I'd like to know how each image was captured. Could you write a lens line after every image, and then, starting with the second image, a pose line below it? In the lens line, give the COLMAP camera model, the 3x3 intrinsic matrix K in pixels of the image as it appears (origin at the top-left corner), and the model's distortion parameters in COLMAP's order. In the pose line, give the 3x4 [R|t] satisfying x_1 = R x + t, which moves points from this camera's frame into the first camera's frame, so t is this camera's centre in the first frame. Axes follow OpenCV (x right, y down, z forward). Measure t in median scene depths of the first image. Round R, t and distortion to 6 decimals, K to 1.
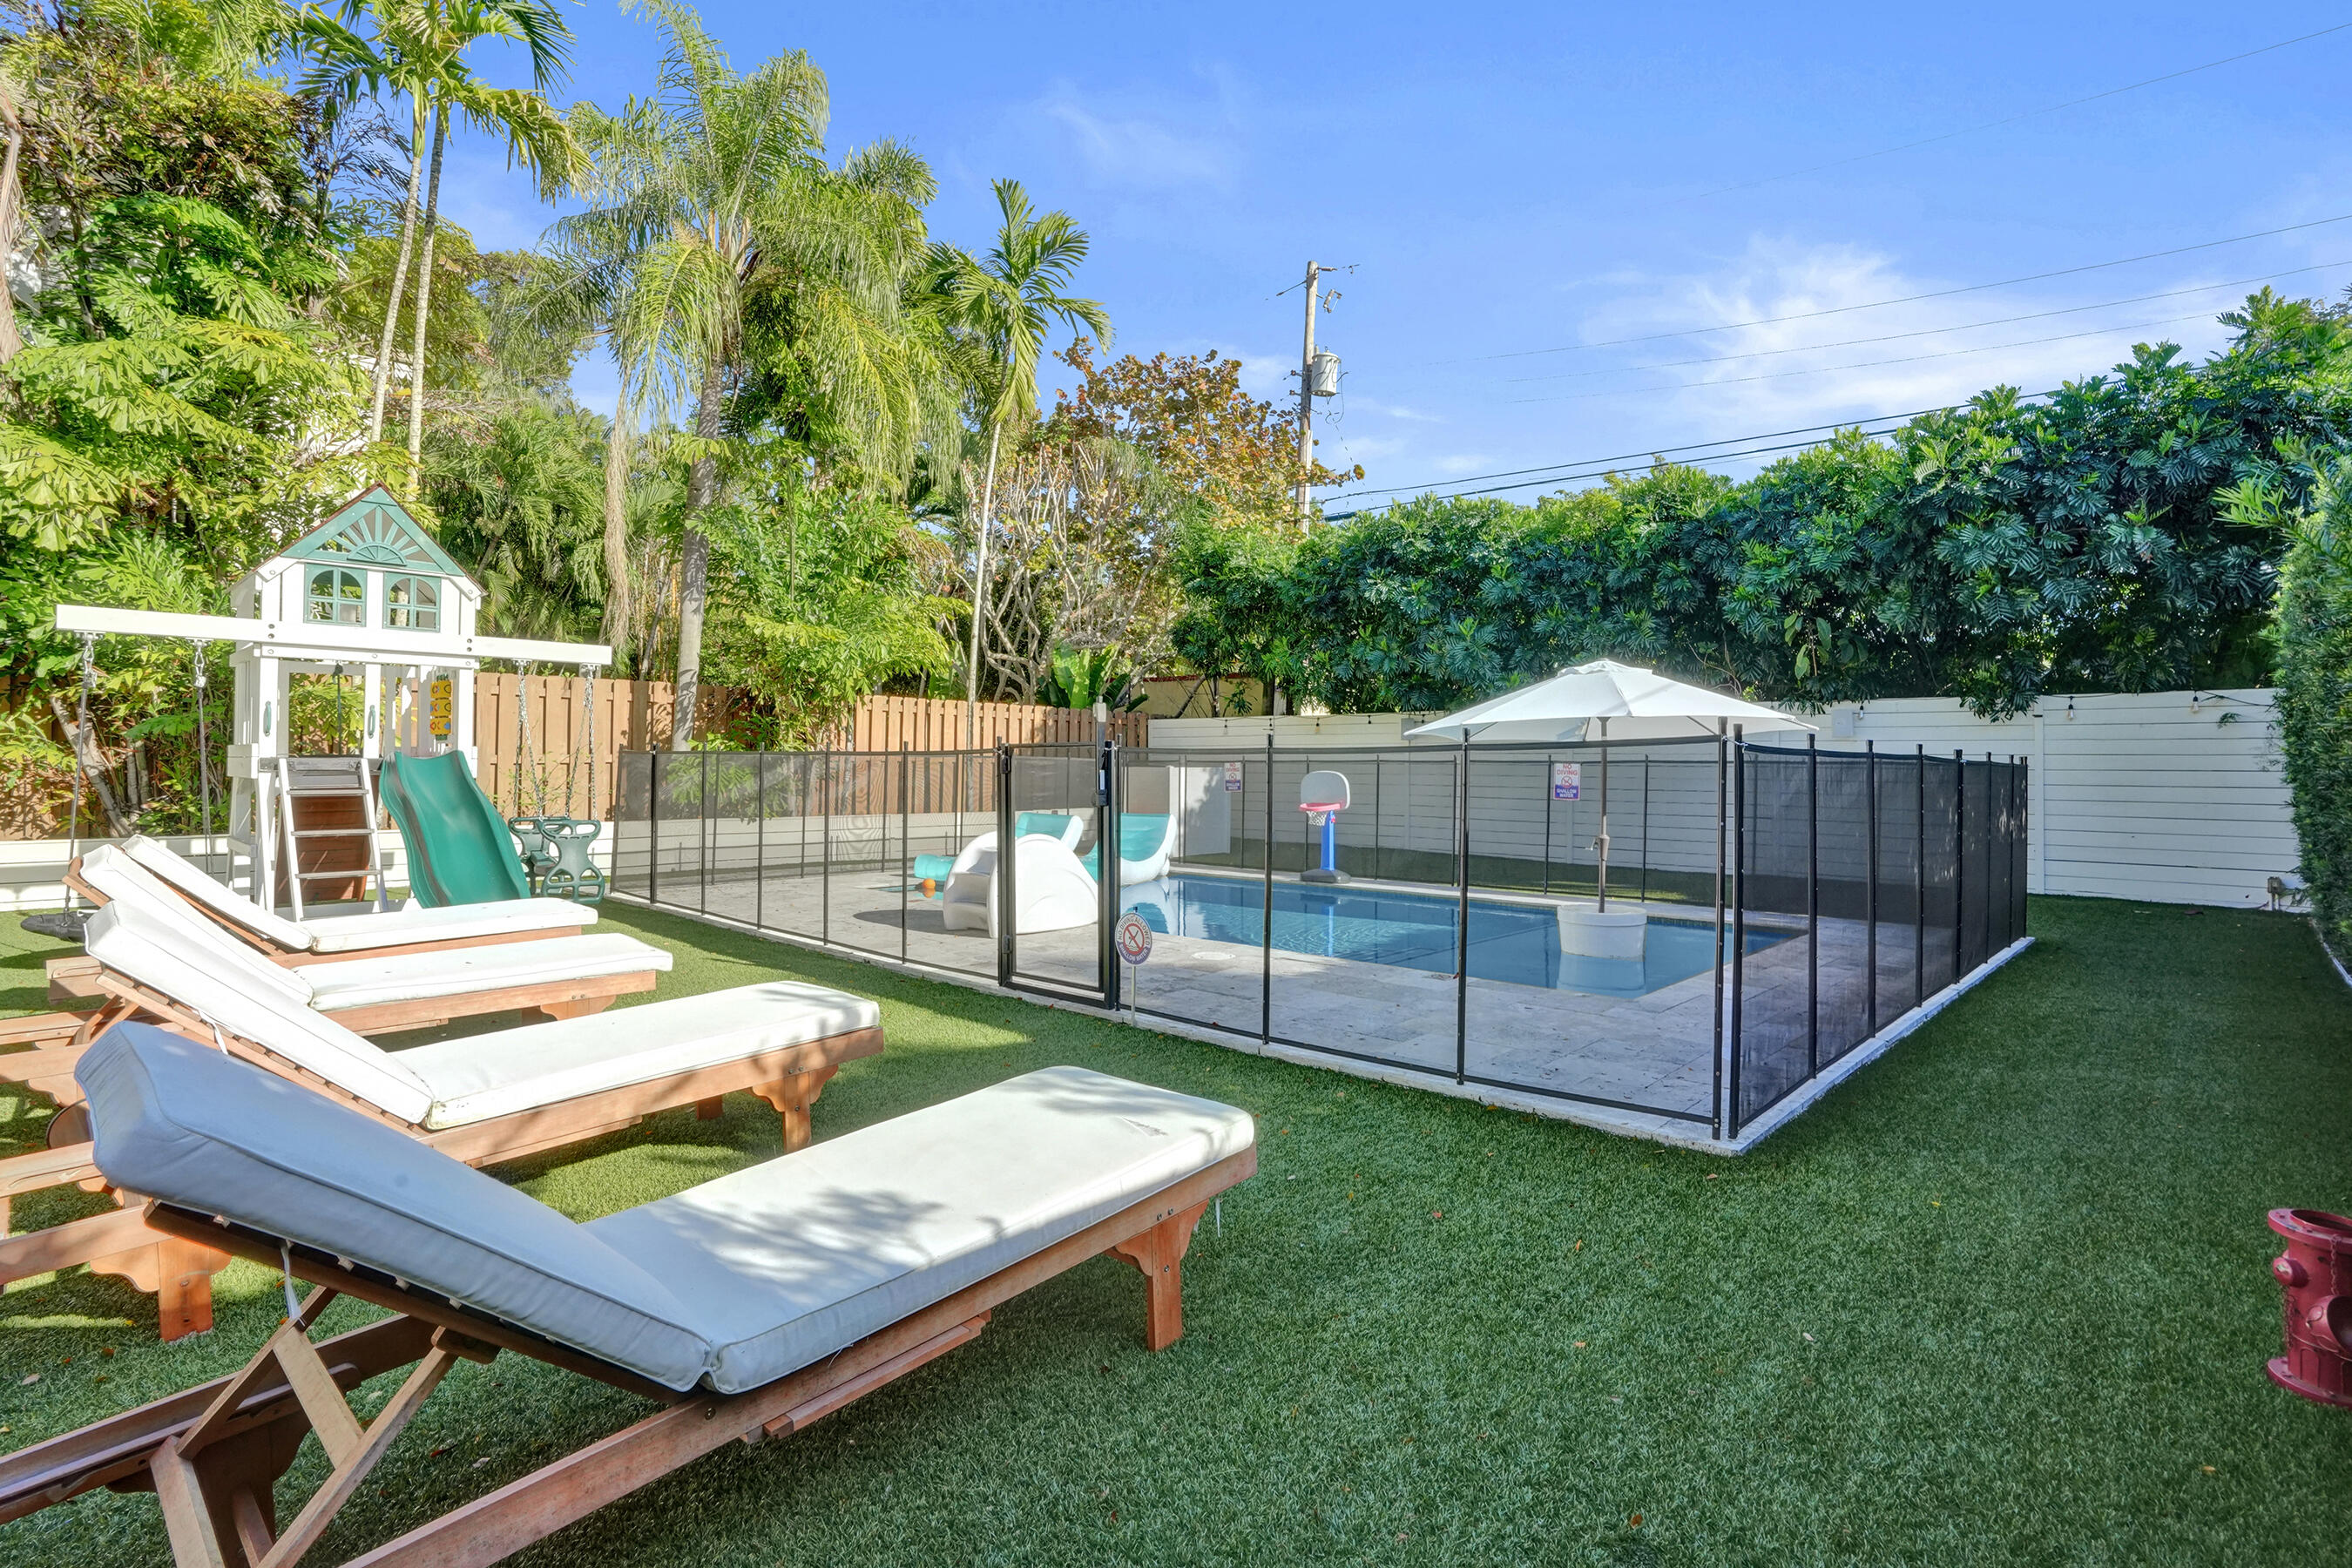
lens RADIAL K [[1135.4, 0, 1166.4], [0, 1135.4, 763.2], [0, 0, 1]] dist [-0.003560, 0.019968]
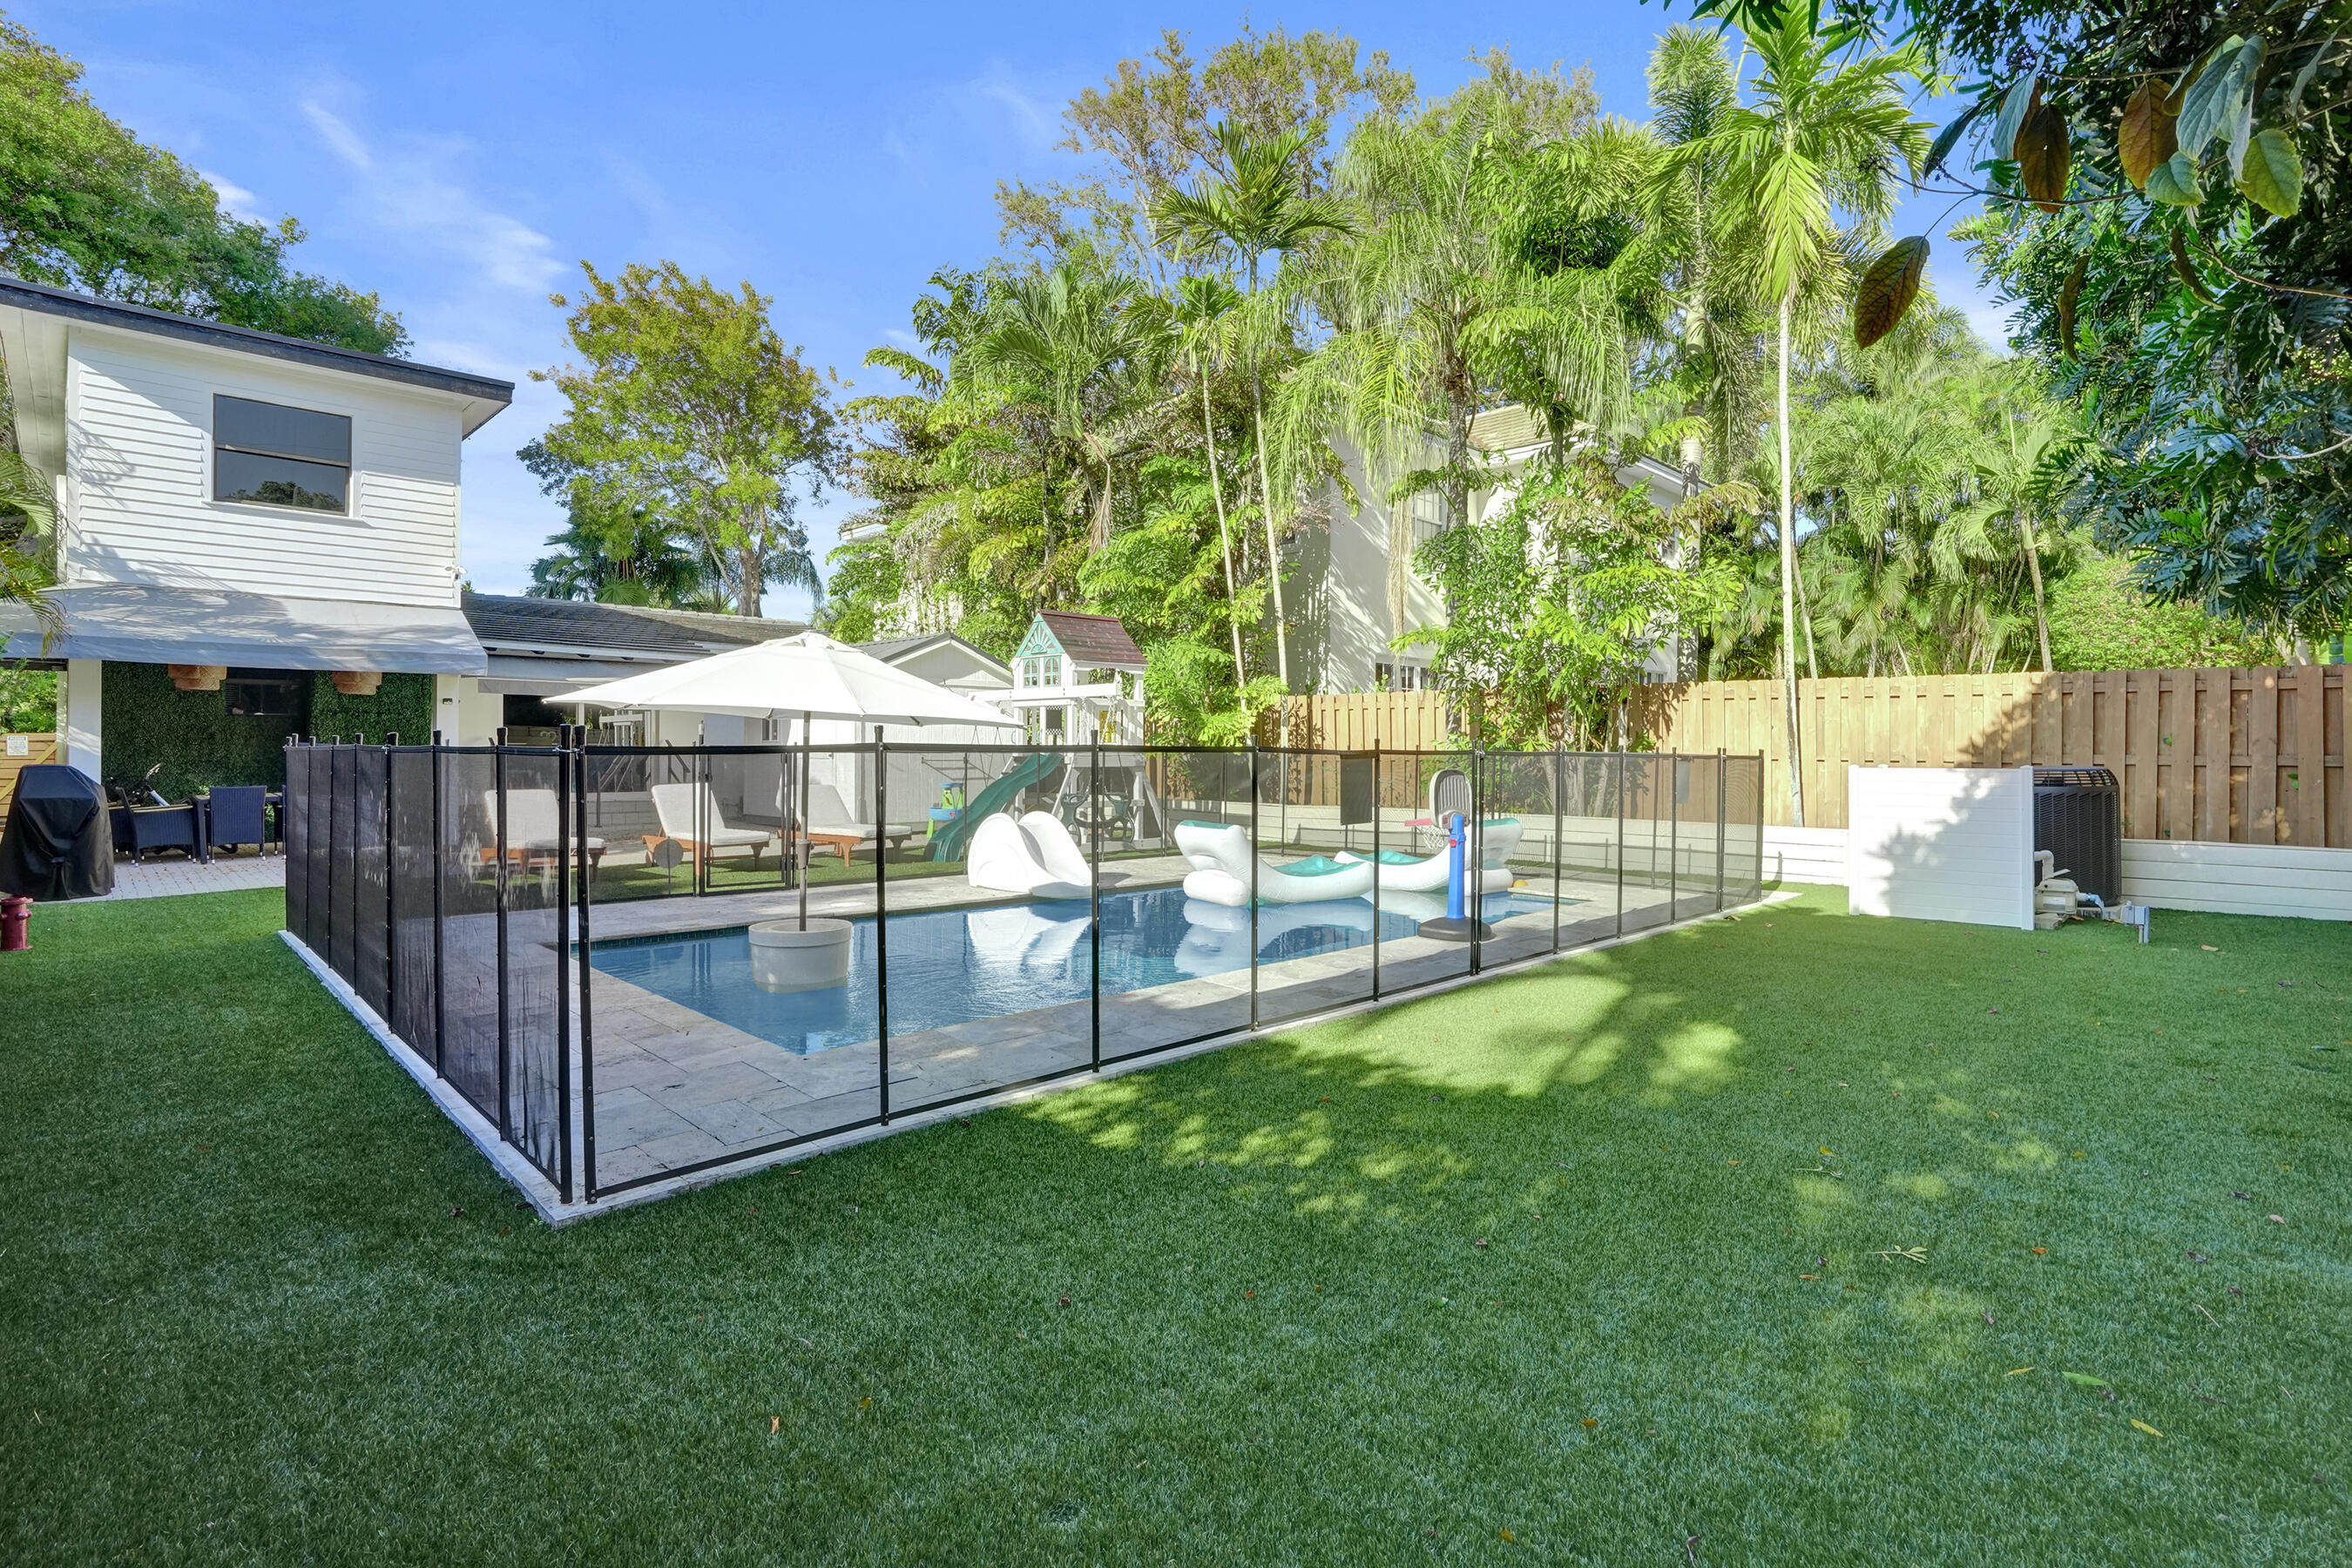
lens RADIAL K [[1113.4, 0, 1163.1], [0, 1113.4, 759.0], [0, 0, 1]] dist [-0.000833, 0.018209]
pose [[-0.042446, -0.006616, -0.999077, 0.726812], [0.001839, 0.999976, -0.006700, 0.007234], [0.999097, -0.002121, -0.042433, 0.826023]]
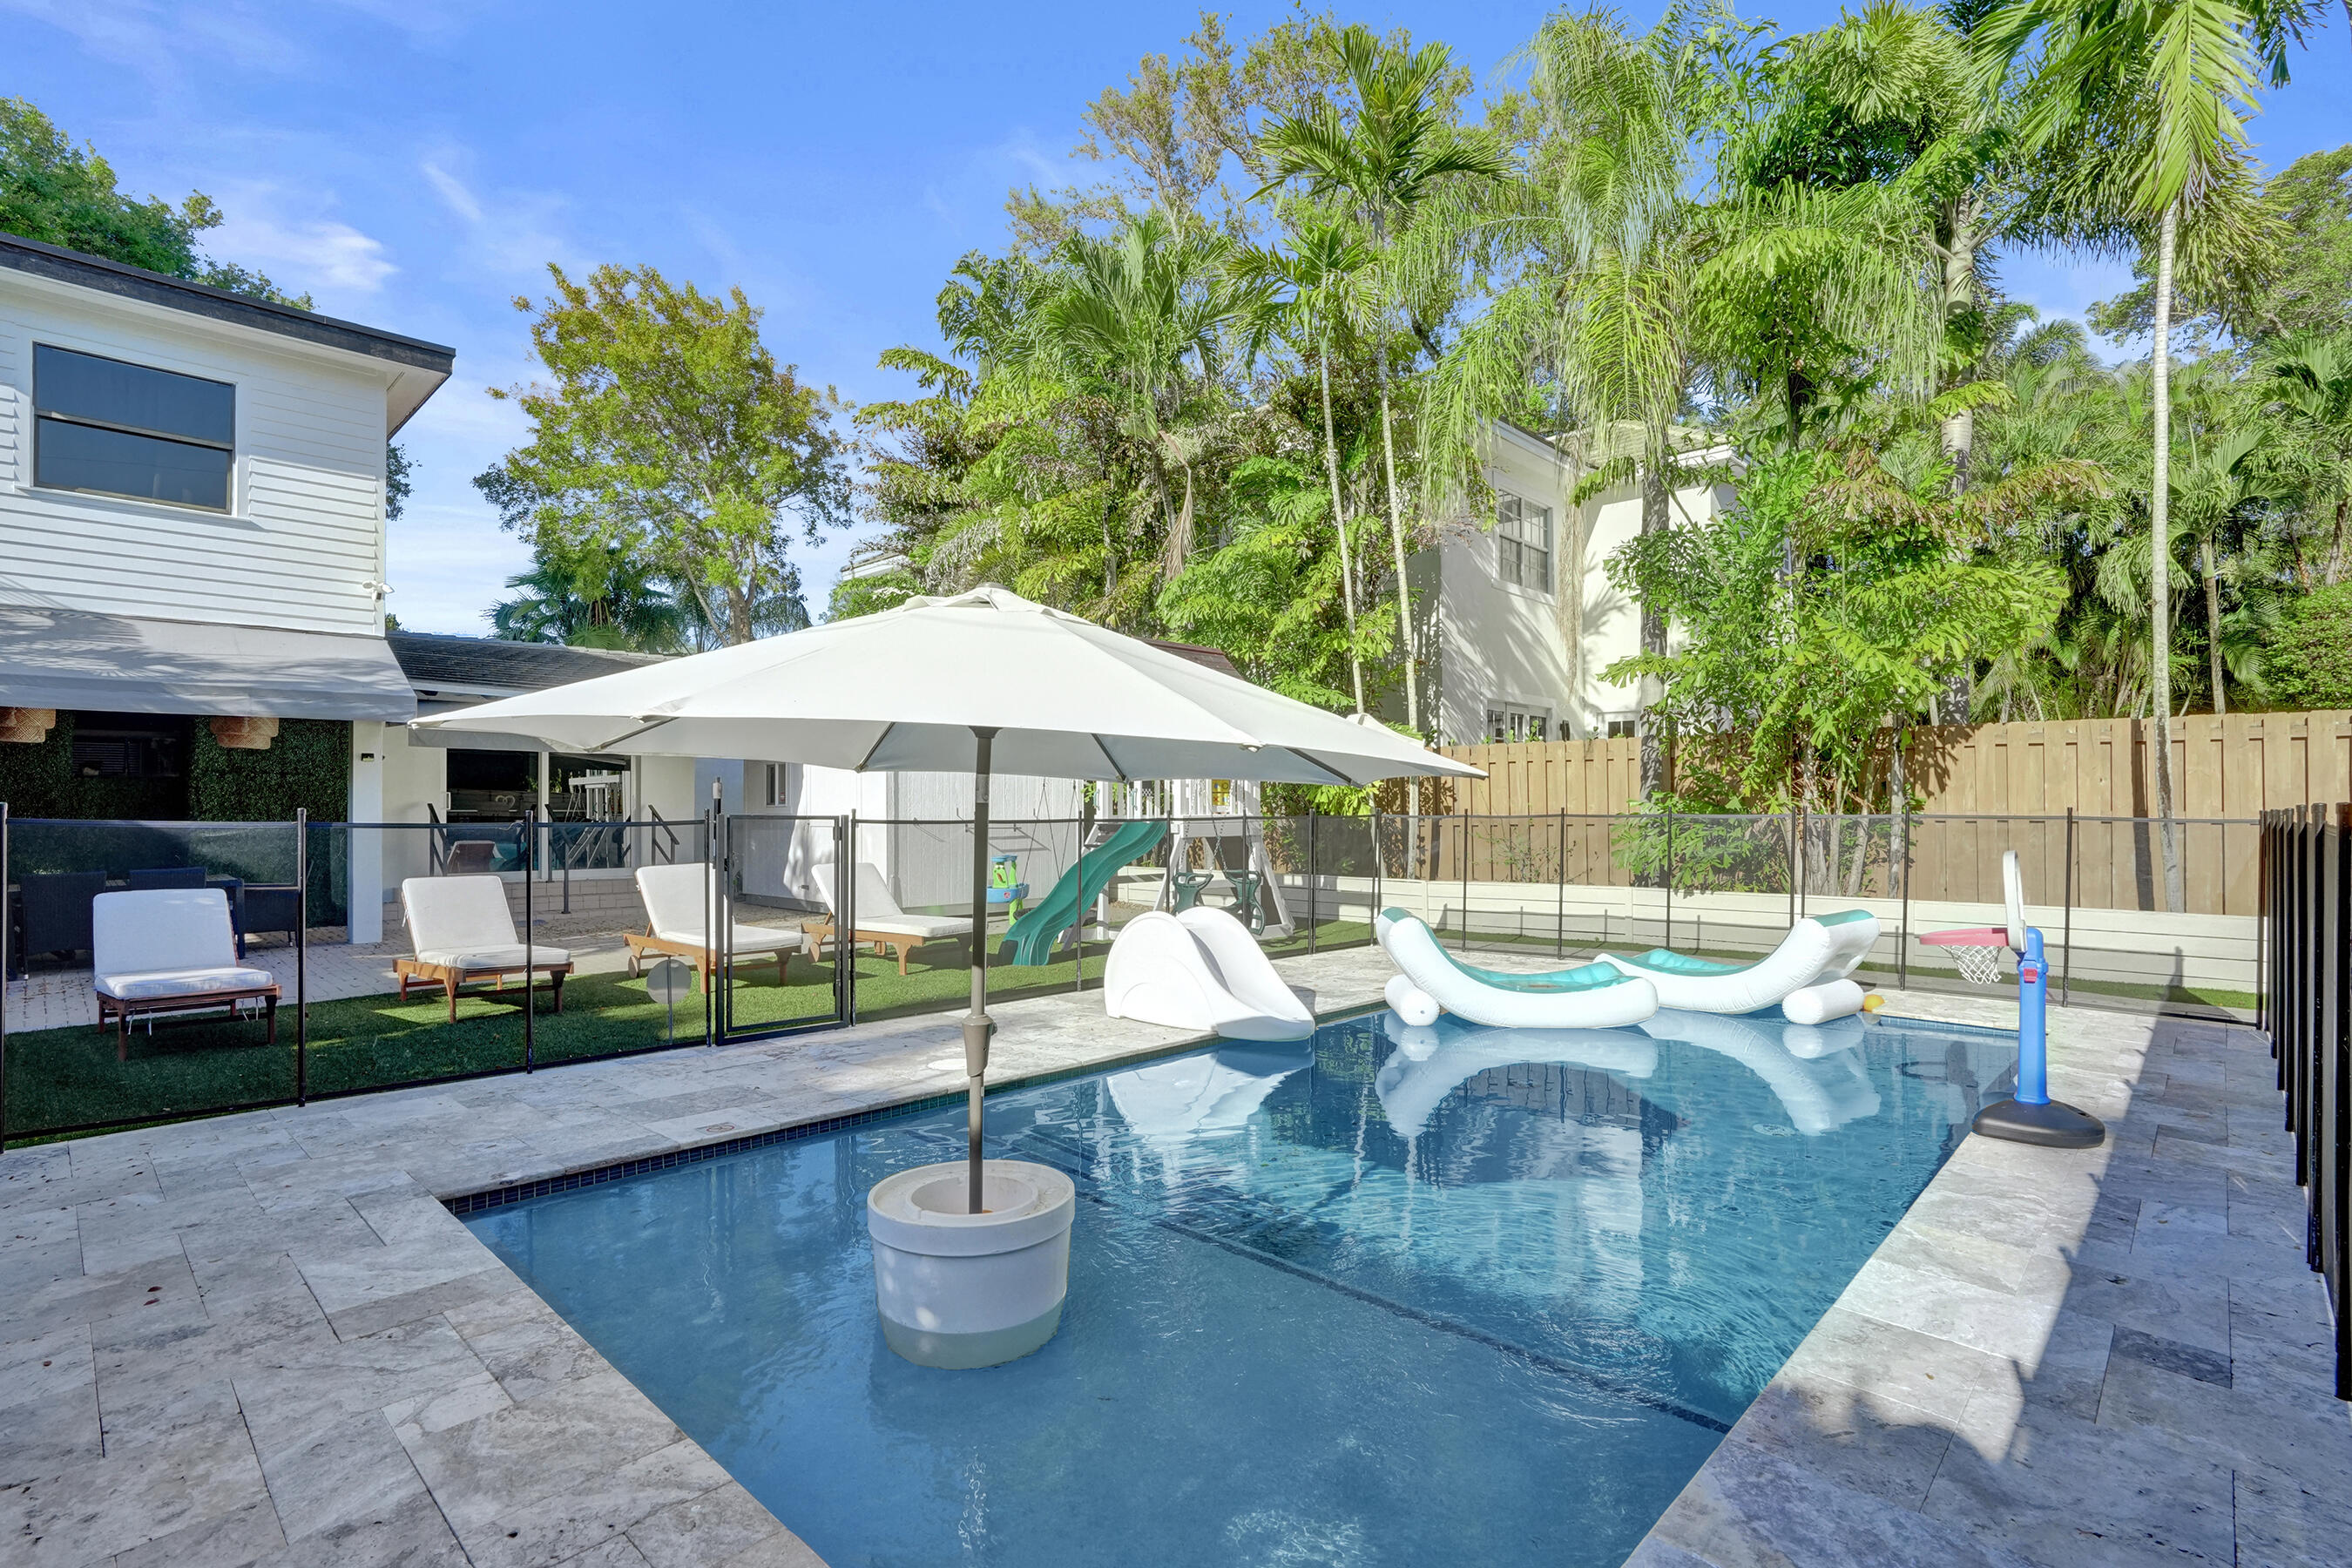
lens RADIAL K [[1122.5, 0, 1171.0], [0, 1122.5, 809.2], [0, 0, 1]] dist [-0.002752, 0.019764]
pose [[-0.019998, -0.015238, -0.999684, 0.498855], [0.007917, 0.999850, -0.015399, -0.000875], [0.999769, -0.008222, -0.019875, 0.701142]]
